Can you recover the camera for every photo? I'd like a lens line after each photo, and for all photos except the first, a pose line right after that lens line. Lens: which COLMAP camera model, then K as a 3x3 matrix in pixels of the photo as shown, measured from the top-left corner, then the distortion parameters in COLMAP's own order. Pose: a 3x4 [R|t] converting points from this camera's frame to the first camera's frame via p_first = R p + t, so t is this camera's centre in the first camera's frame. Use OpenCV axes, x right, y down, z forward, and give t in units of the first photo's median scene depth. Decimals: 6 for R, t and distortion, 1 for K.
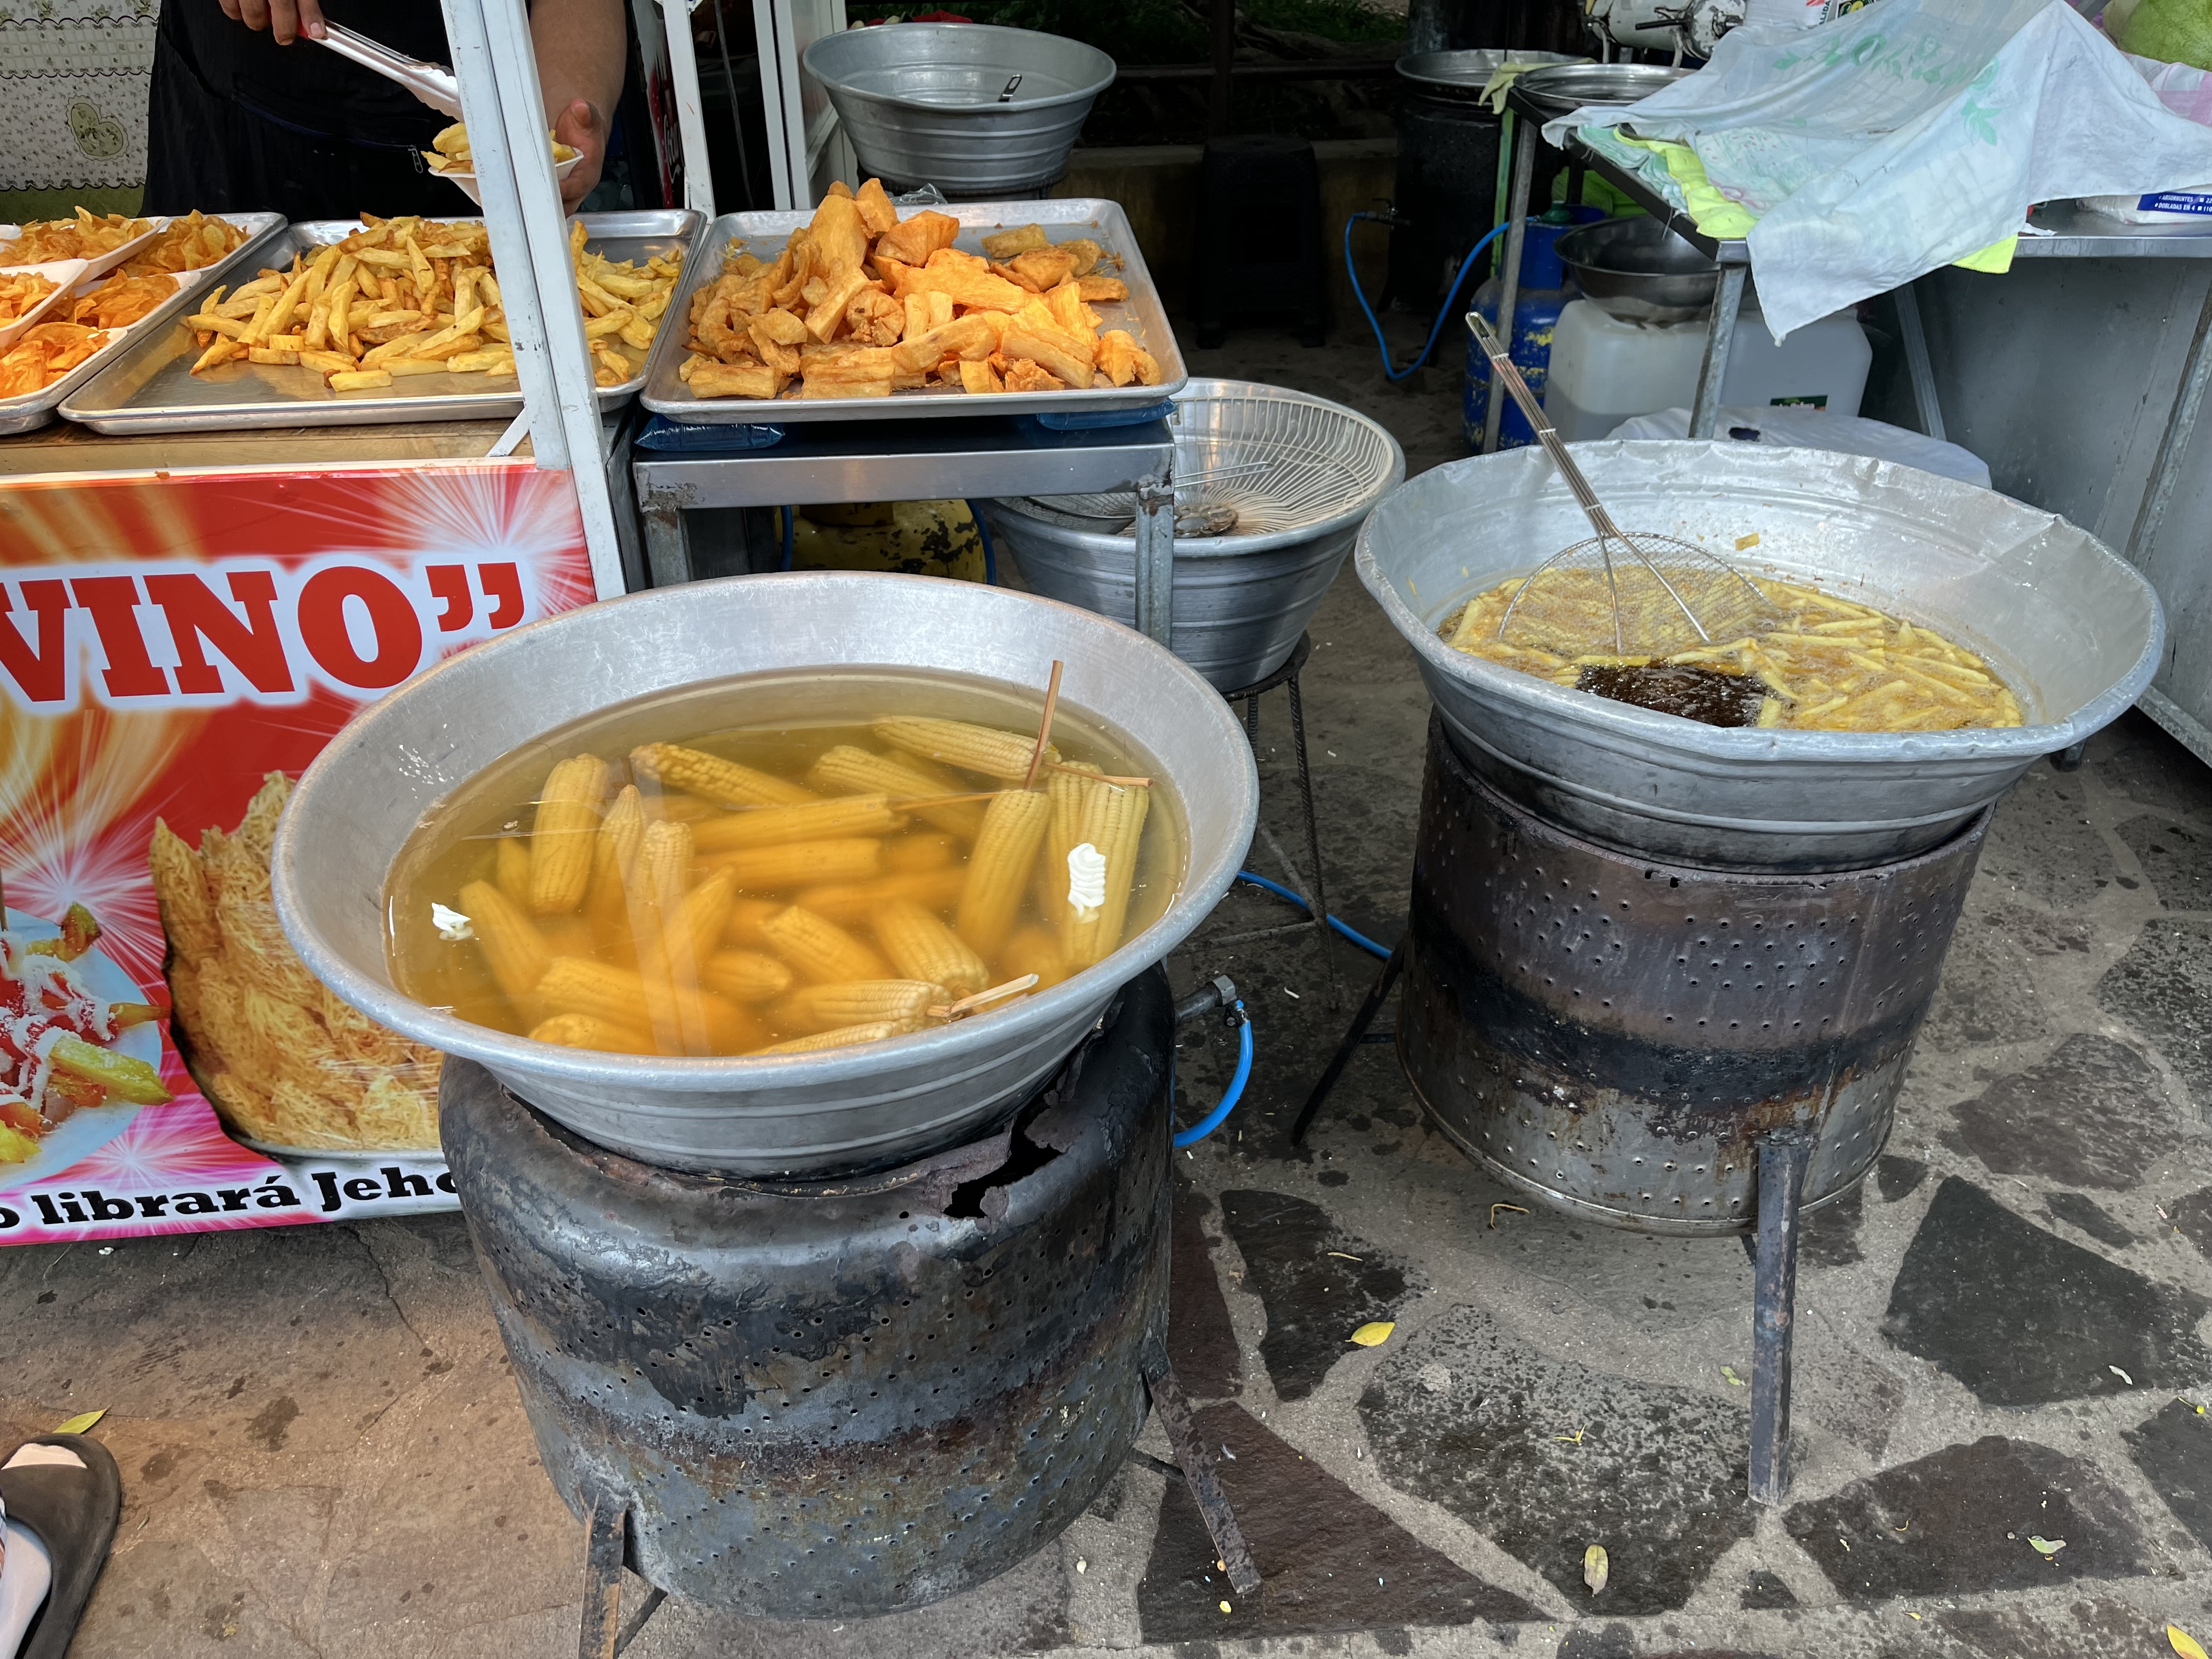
lens RADIAL K [[1727.5, 0, 1106.0], [0, 1727.5, 829.5], [0, 0, 1]] dist [0.079165, -0.112193]
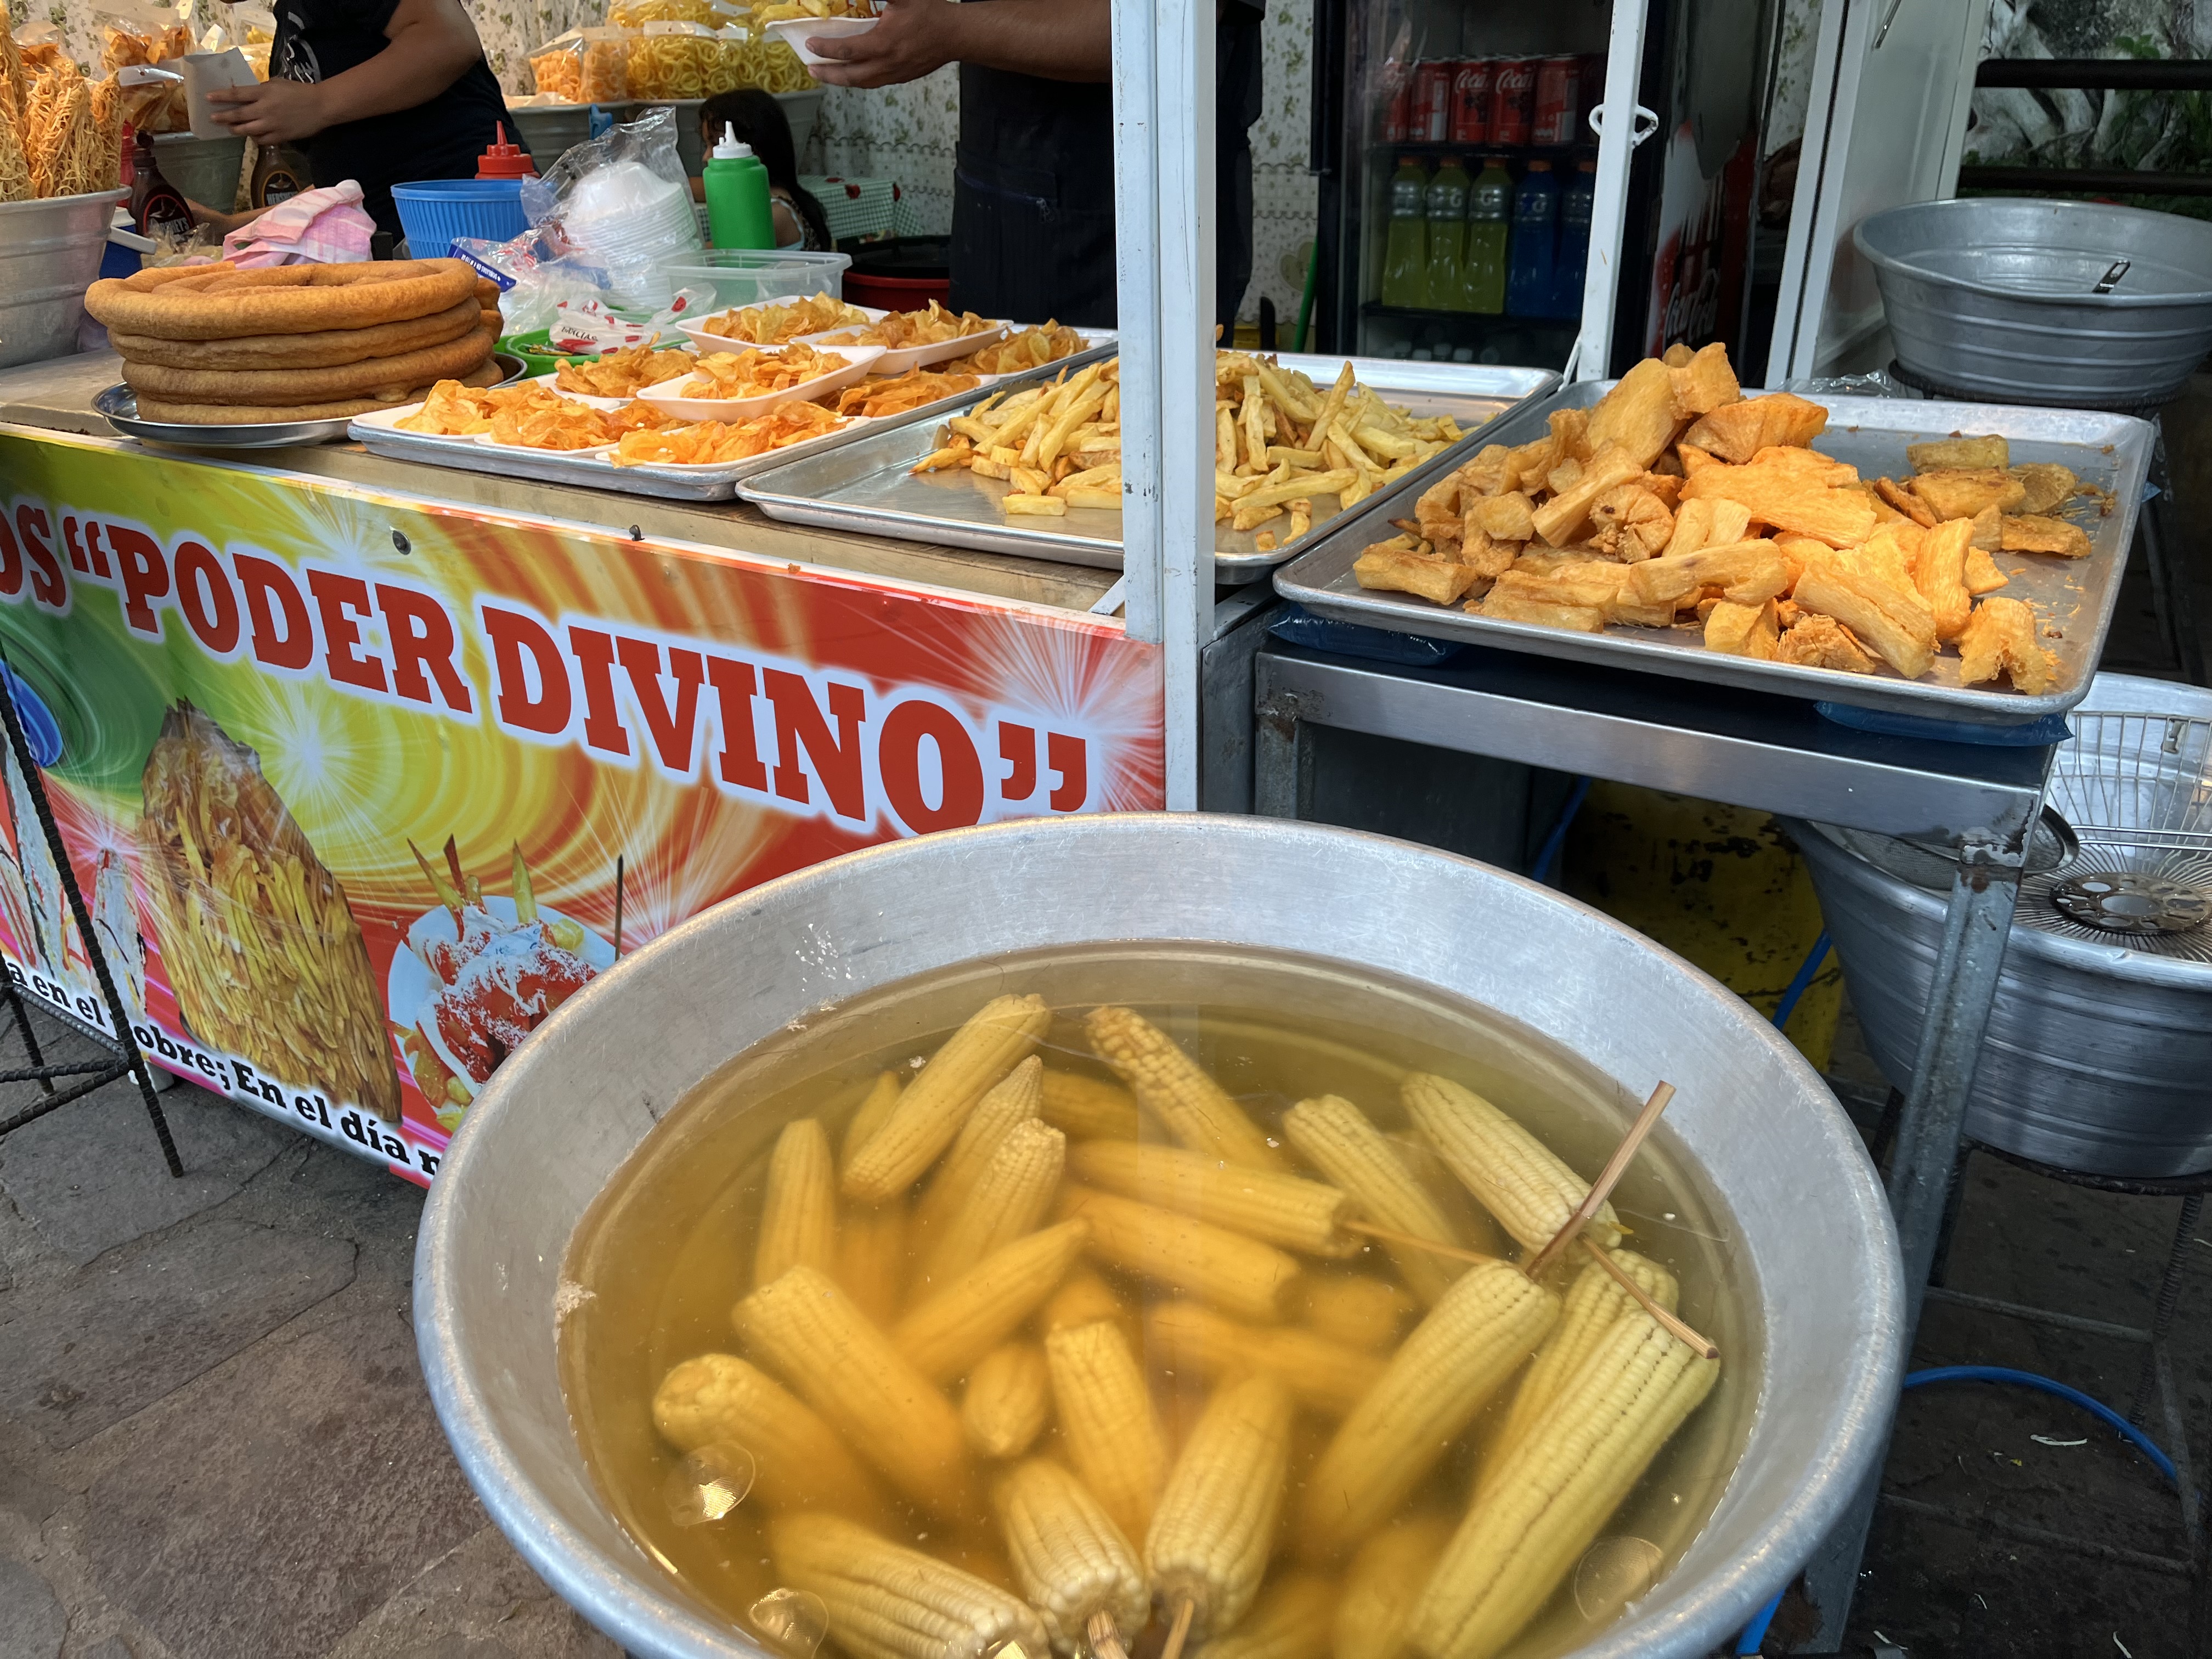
lens RADIAL K [[1677.0, 0, 1105.0], [0, 1677.0, 784.6], [0, 0, 1]] dist [0.001790, -0.000782]
pose [[0.788221, 0.240187, -0.566585, 0.120638], [-0.301199, 0.953446, -0.014835, -0.124279], [0.536645, 0.182348, 0.823870, 0.358628]]
